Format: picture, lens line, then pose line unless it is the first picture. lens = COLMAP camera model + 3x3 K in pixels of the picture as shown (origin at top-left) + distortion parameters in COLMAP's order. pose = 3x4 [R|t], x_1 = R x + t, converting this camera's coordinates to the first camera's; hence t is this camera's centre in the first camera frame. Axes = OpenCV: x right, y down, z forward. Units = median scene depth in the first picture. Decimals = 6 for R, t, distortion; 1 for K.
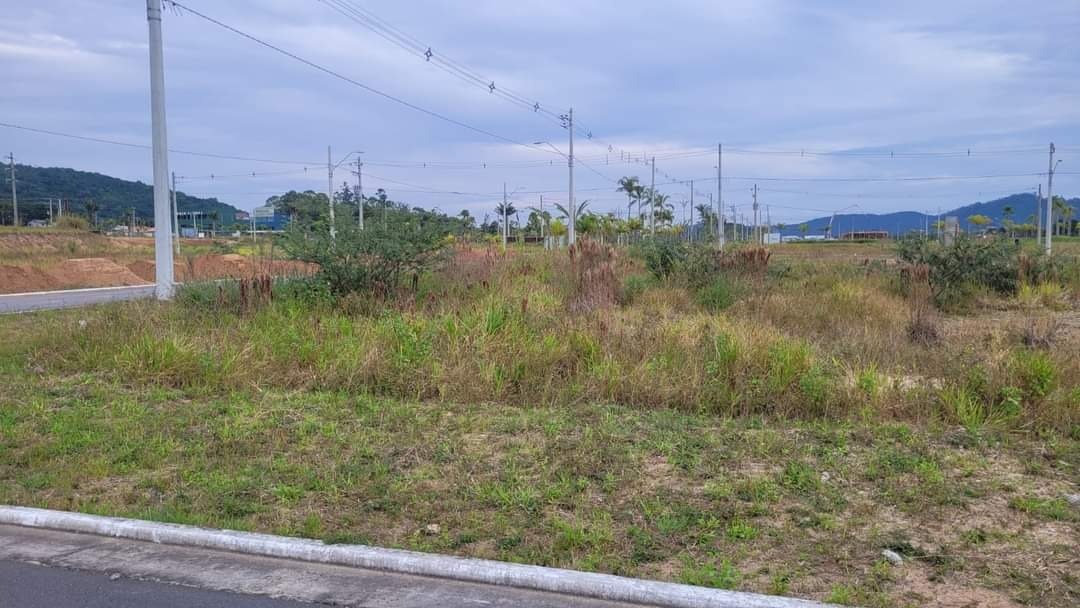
lens RADIAL K [[817.1, 0, 537.2], [0, 817.1, 304.5], [0, 0, 1]] dist [0.044605, -0.038612]
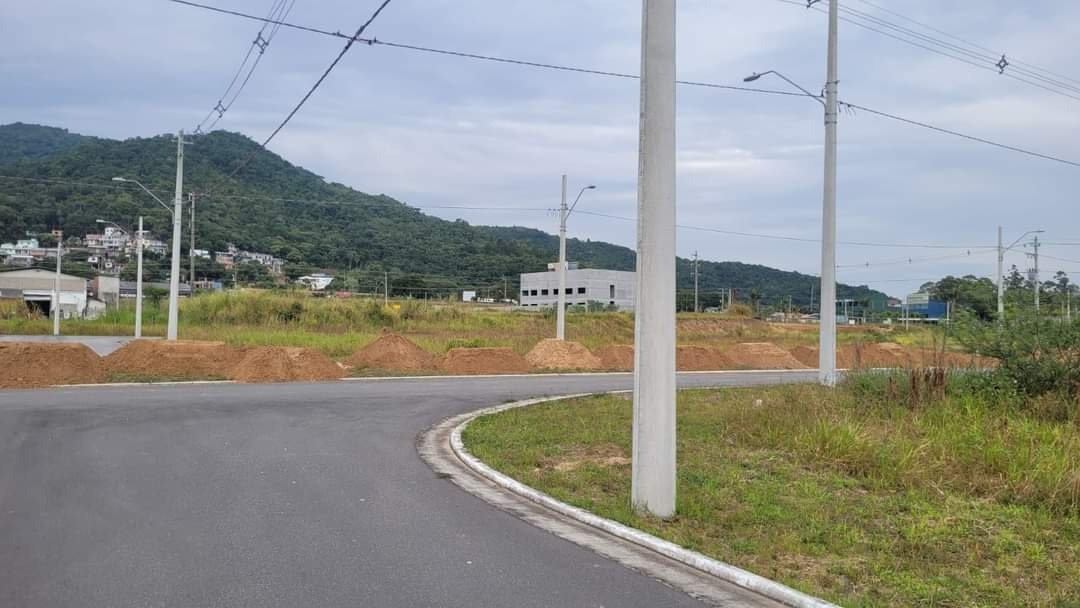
lens RADIAL K [[817.1, 0, 537.2], [0, 817.1, 304.5], [0, 0, 1]] dist [0.044605, -0.038612]
pose [[0.730591, 0.000172, -0.682815, -0.021101], [-0.072231, 0.994409, -0.077033, -0.001919], [0.678984, 0.105600, 0.726519, -0.013290]]
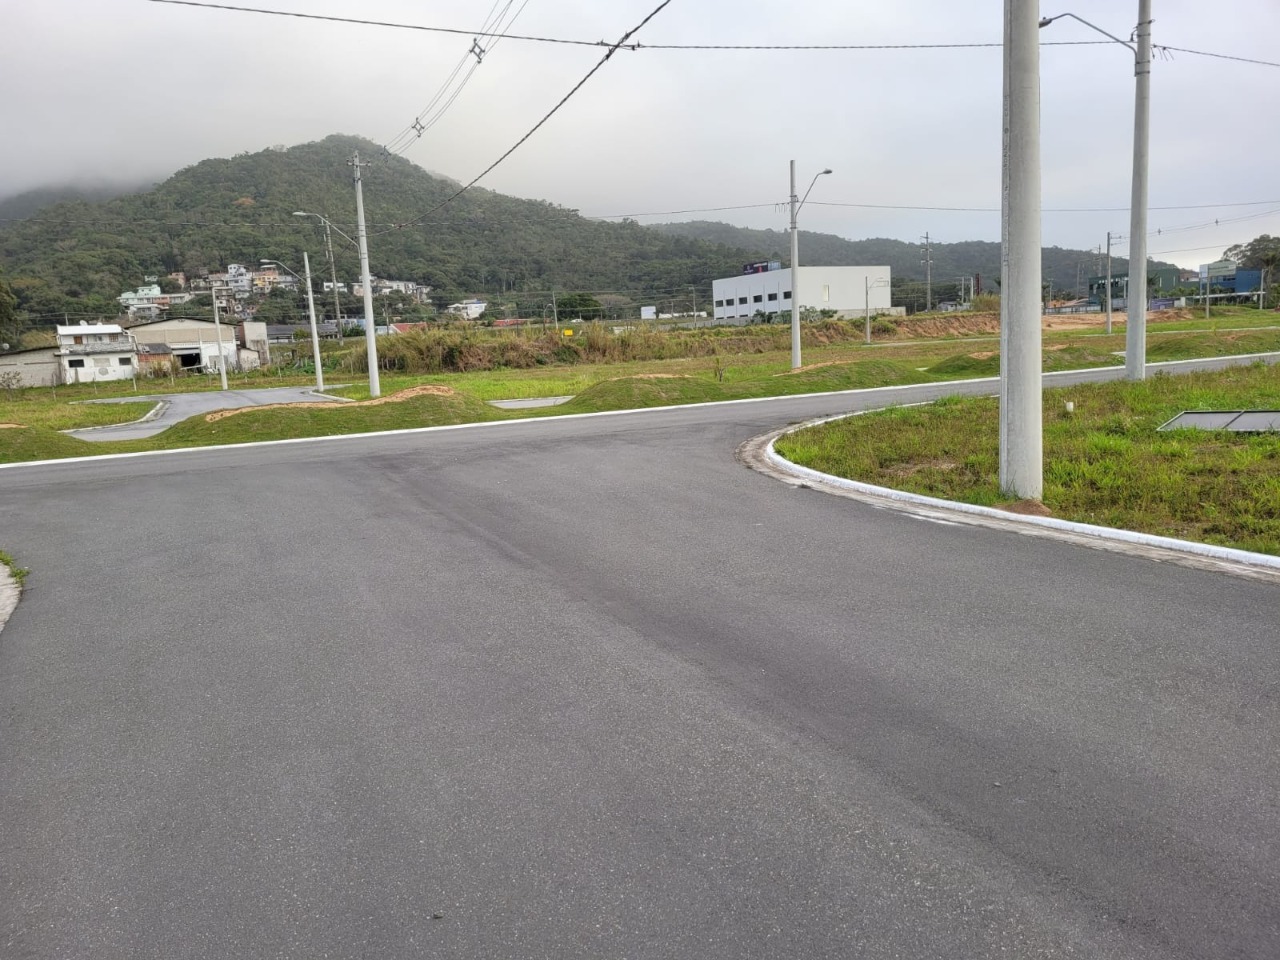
lens RADIAL K [[962.7, 0, 626.7], [0, 962.7, 485.4], [0, 0, 1]] dist [0.061939, -0.058798]
pose [[0.653415, 0.074640, -0.753311, 0.016185], [-0.003083, 0.995381, 0.095950, 0.008185], [0.756994, -0.060373, 0.650627, -0.248033]]
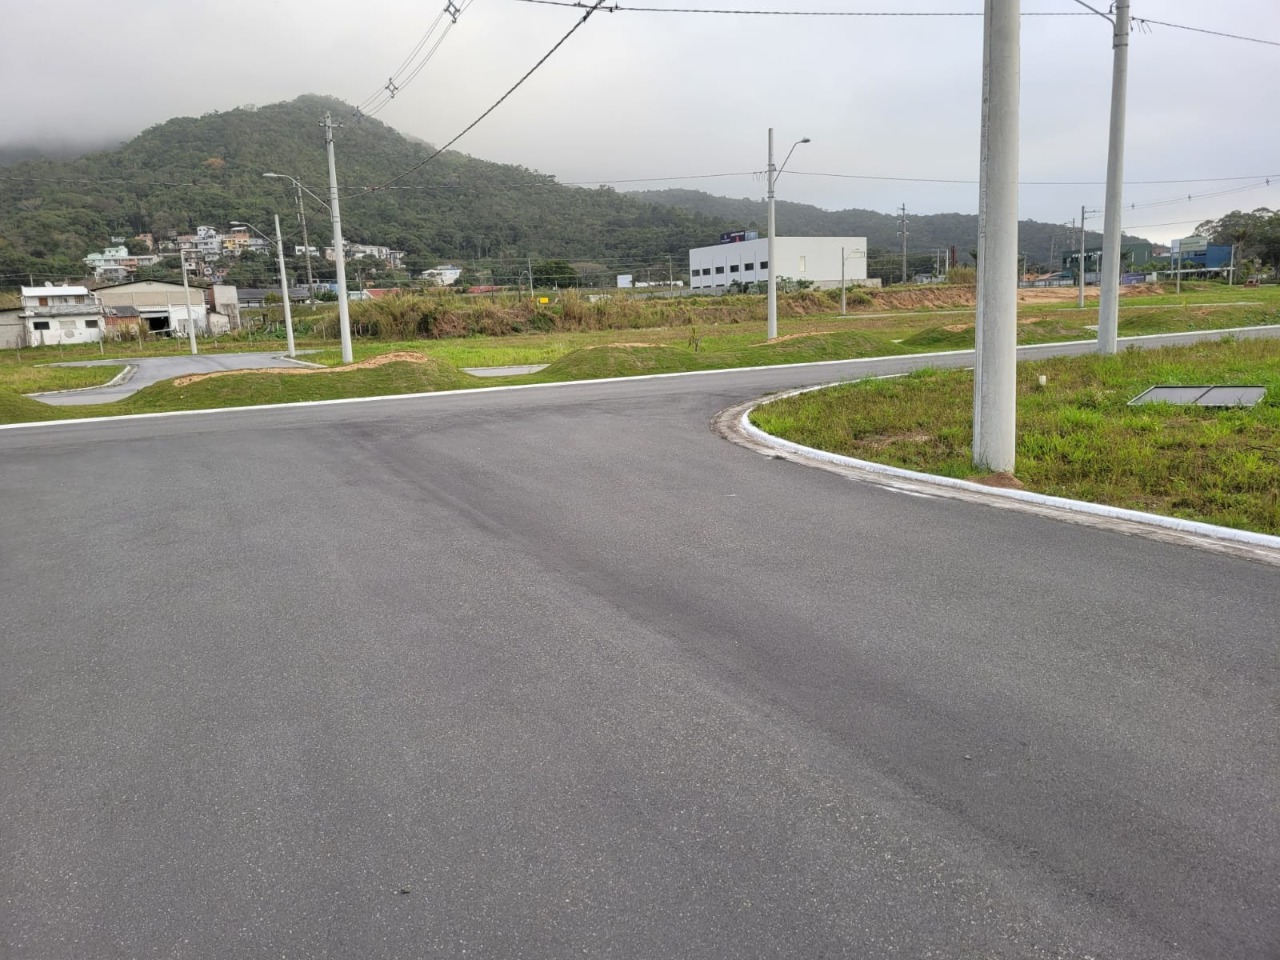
lens RADIAL K [[962.1, 0, 624.2], [0, 962.1, 480.3], [0, 0, 1]] dist [0.064142, -0.063722]
pose [[0.670238, 0.099455, -0.735452, 0.013558], [-0.013255, 0.992426, 0.122127, 0.008134], [0.742028, -0.072106, 0.666480, -0.245455]]
